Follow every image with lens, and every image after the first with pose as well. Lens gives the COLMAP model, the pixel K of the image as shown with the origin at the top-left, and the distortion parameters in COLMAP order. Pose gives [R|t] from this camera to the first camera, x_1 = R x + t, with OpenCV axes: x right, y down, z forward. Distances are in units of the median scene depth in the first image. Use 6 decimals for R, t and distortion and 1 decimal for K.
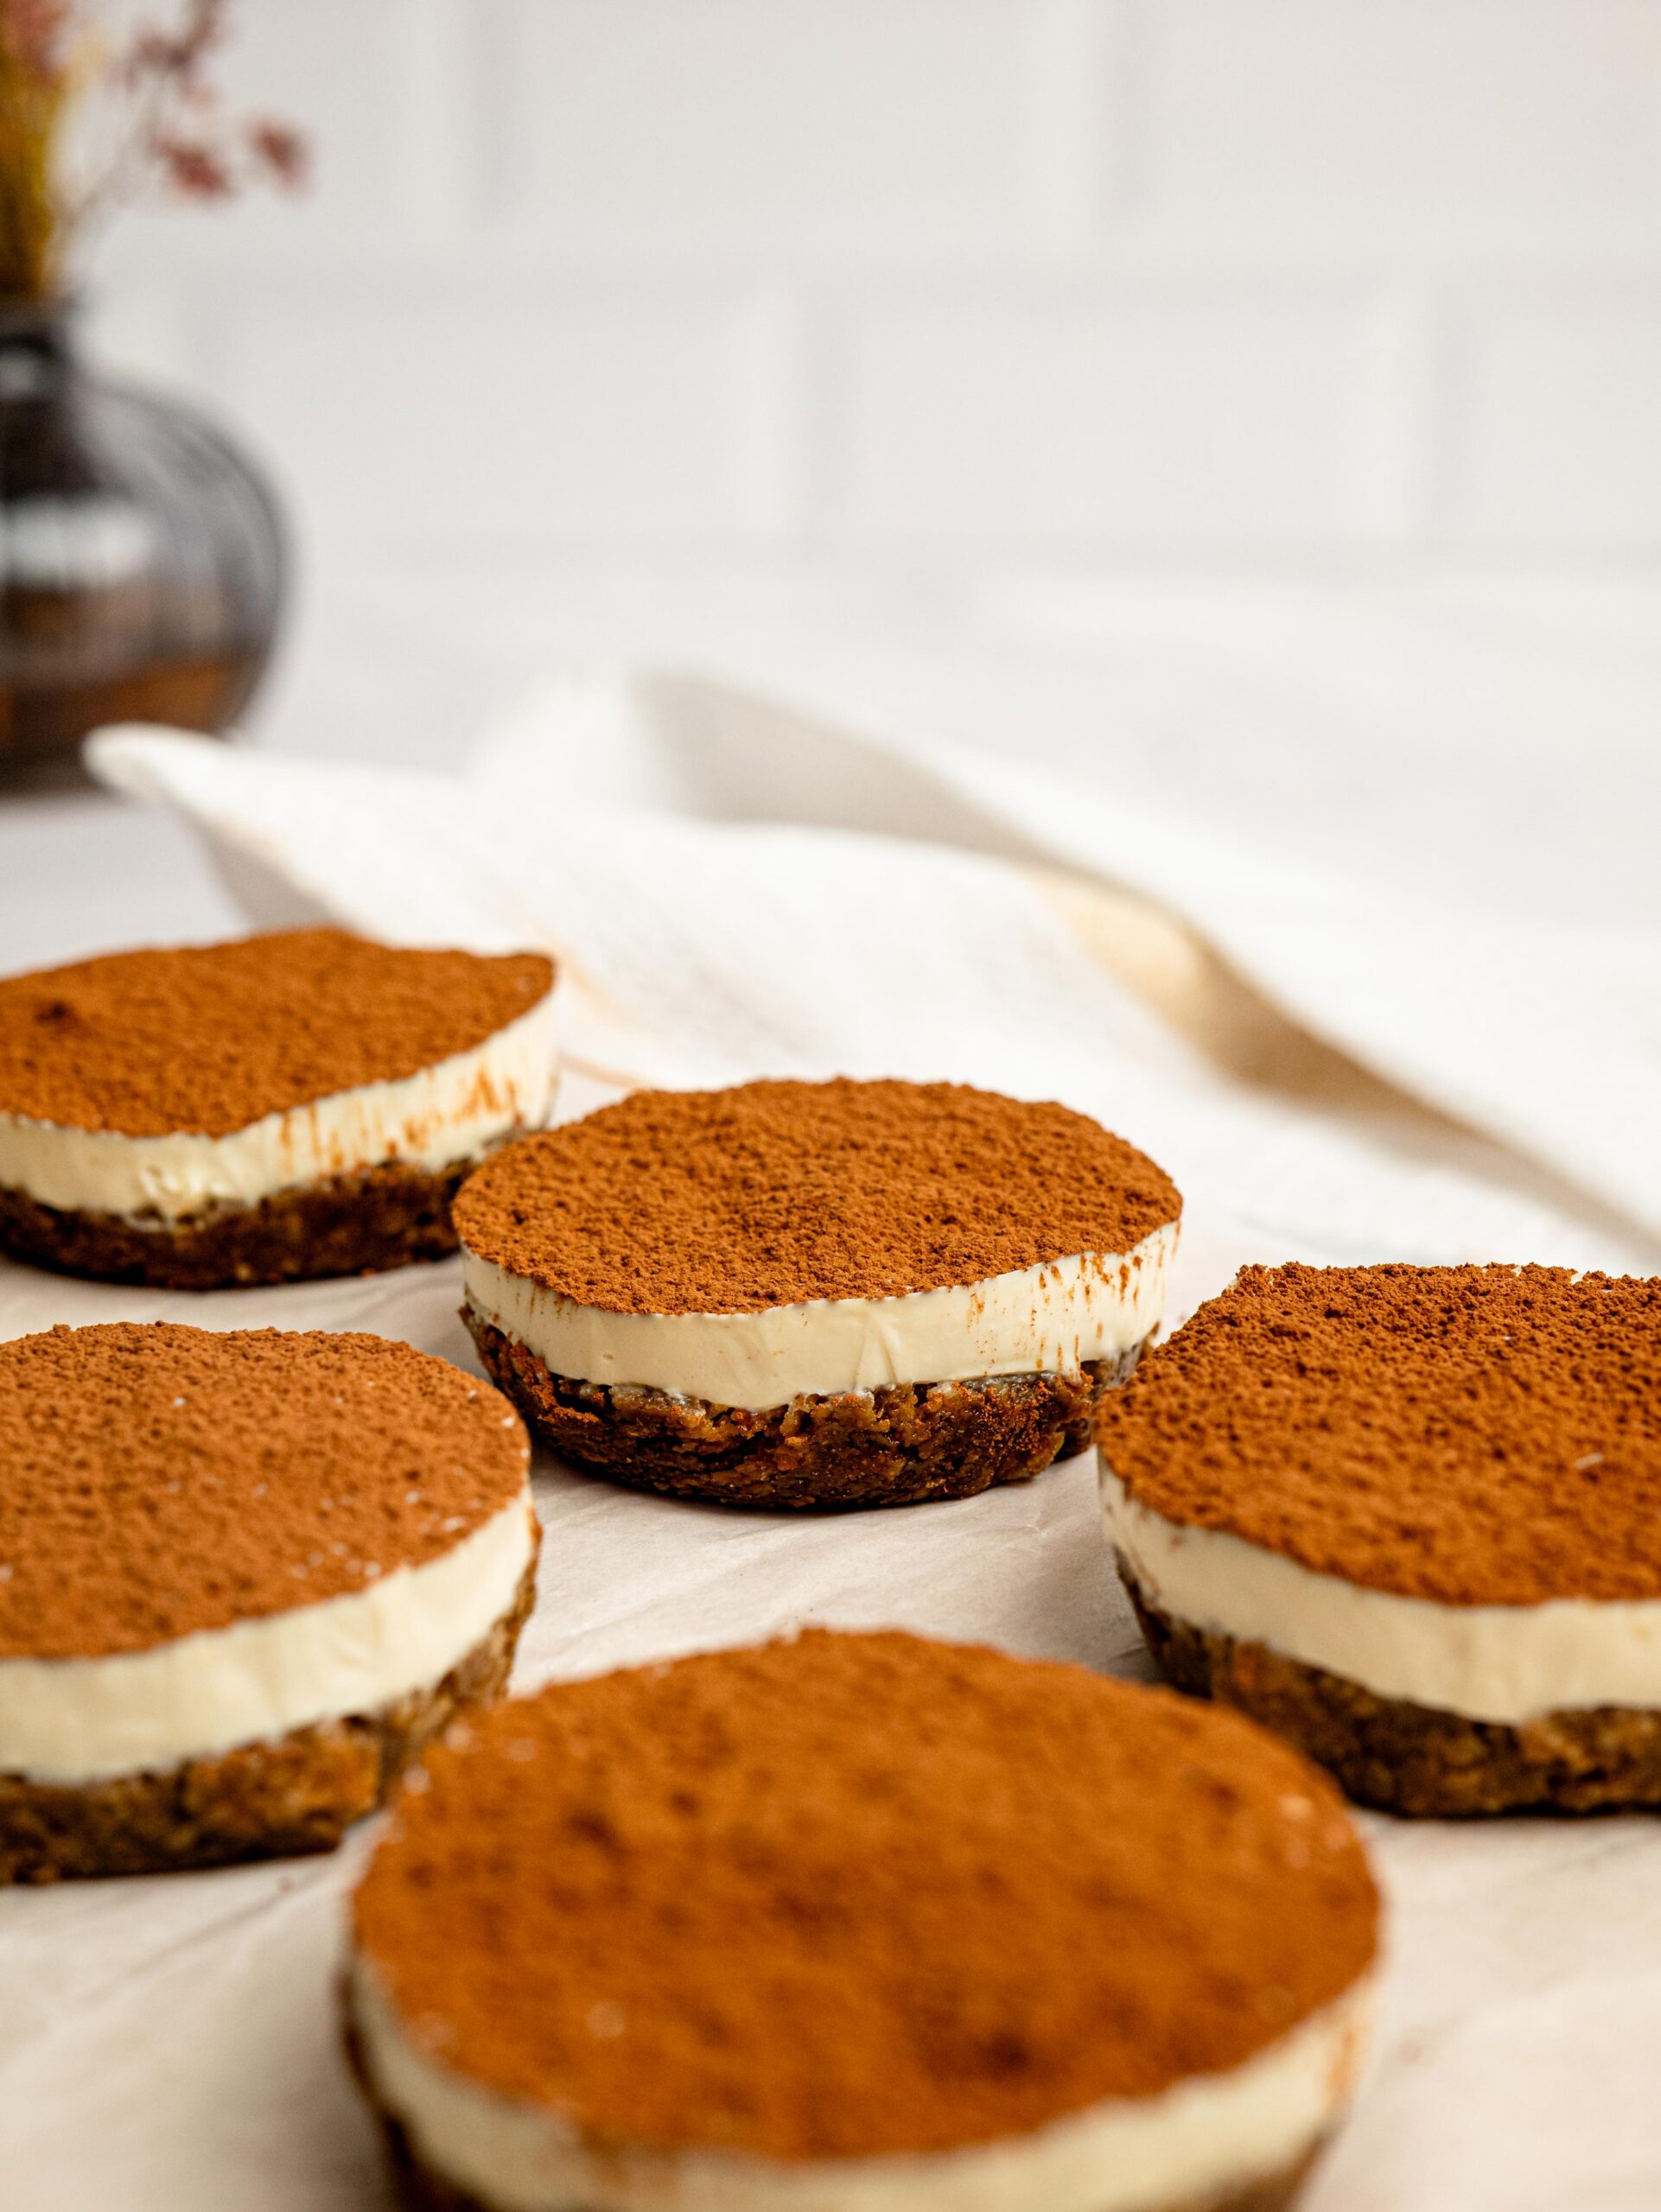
lens RADIAL K [[3425.9, 0, 830.5], [0, 3425.9, 1106.0], [0, 0, 1]] dist [-0.009134, -0.052661]
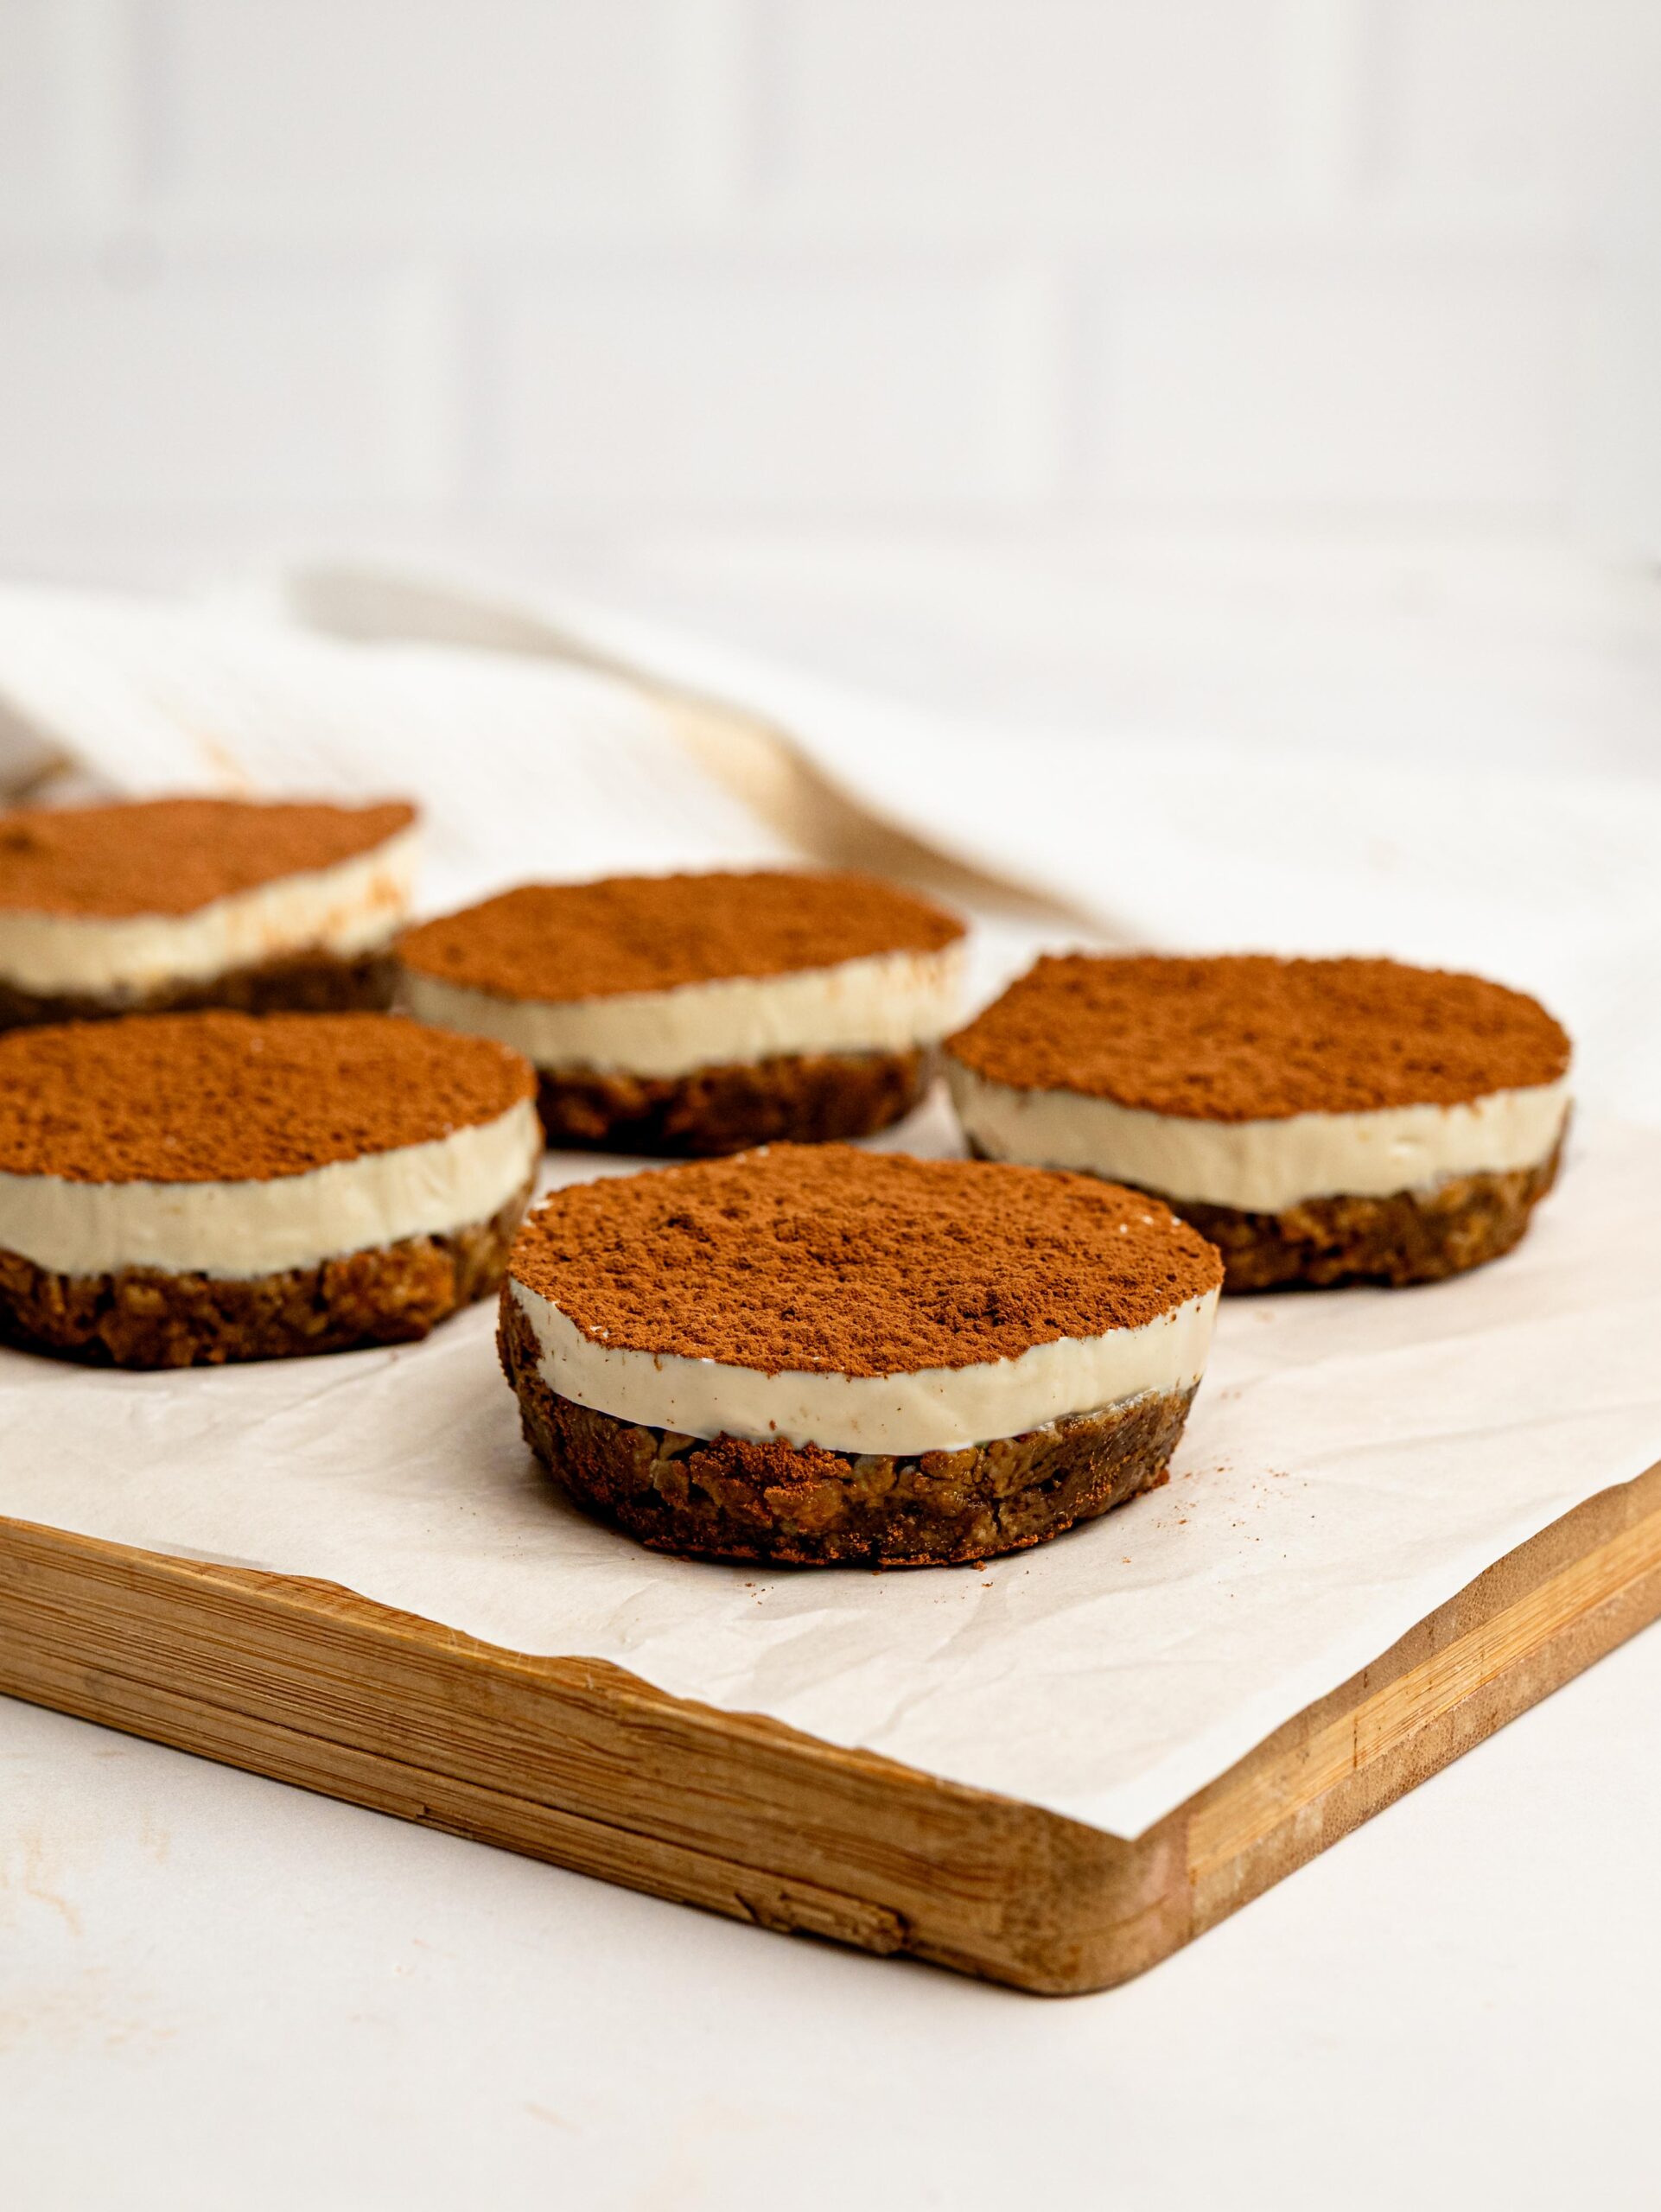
lens RADIAL K [[3425.9, 0, 830.5], [0, 3425.9, 1106.0], [0, 0, 1]] dist [-0.009134, -0.052661]
pose [[0.992609, -0.040017, 0.114571, -0.134741], [0.041599, 0.999069, -0.011451, 0.145718], [-0.114006, 0.016133, 0.993349, -0.351143]]
